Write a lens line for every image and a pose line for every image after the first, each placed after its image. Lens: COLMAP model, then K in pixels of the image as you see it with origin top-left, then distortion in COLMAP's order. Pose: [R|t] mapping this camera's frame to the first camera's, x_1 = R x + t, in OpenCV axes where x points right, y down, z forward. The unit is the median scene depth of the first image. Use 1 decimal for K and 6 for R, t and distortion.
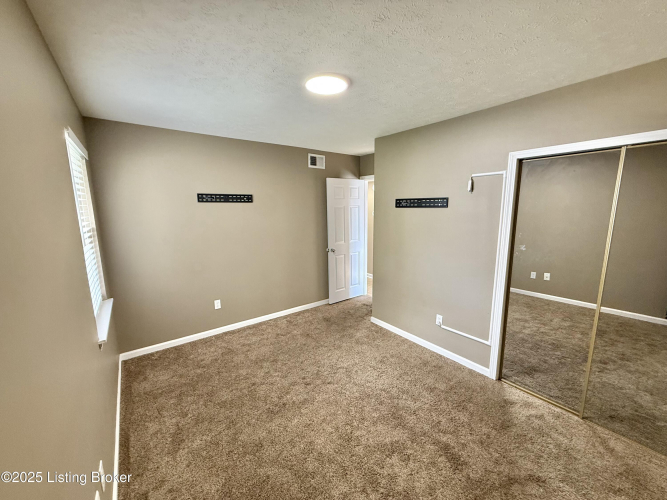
lens RADIAL K [[266.5, 0, 332.3], [0, 266.5, 249.1], [0, 0, 1]] dist [0.002634, -0.000284]
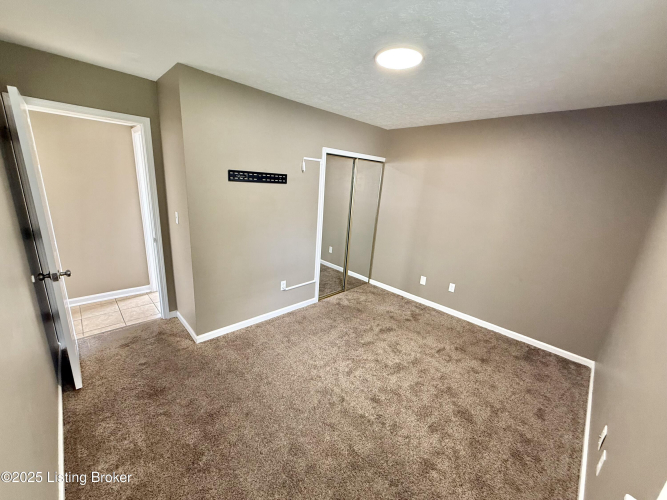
lens RADIAL K [[266.5, 0, 333.6], [0, 266.5, 249.5], [0, 0, 1]] dist [0.002634, -0.000284]
pose [[-0.132596, -0.248072, 0.959624, -0.712340], [0.088591, 0.961332, 0.260754, -0.164079], [-0.987203, 0.119589, -0.105491, 0.954395]]
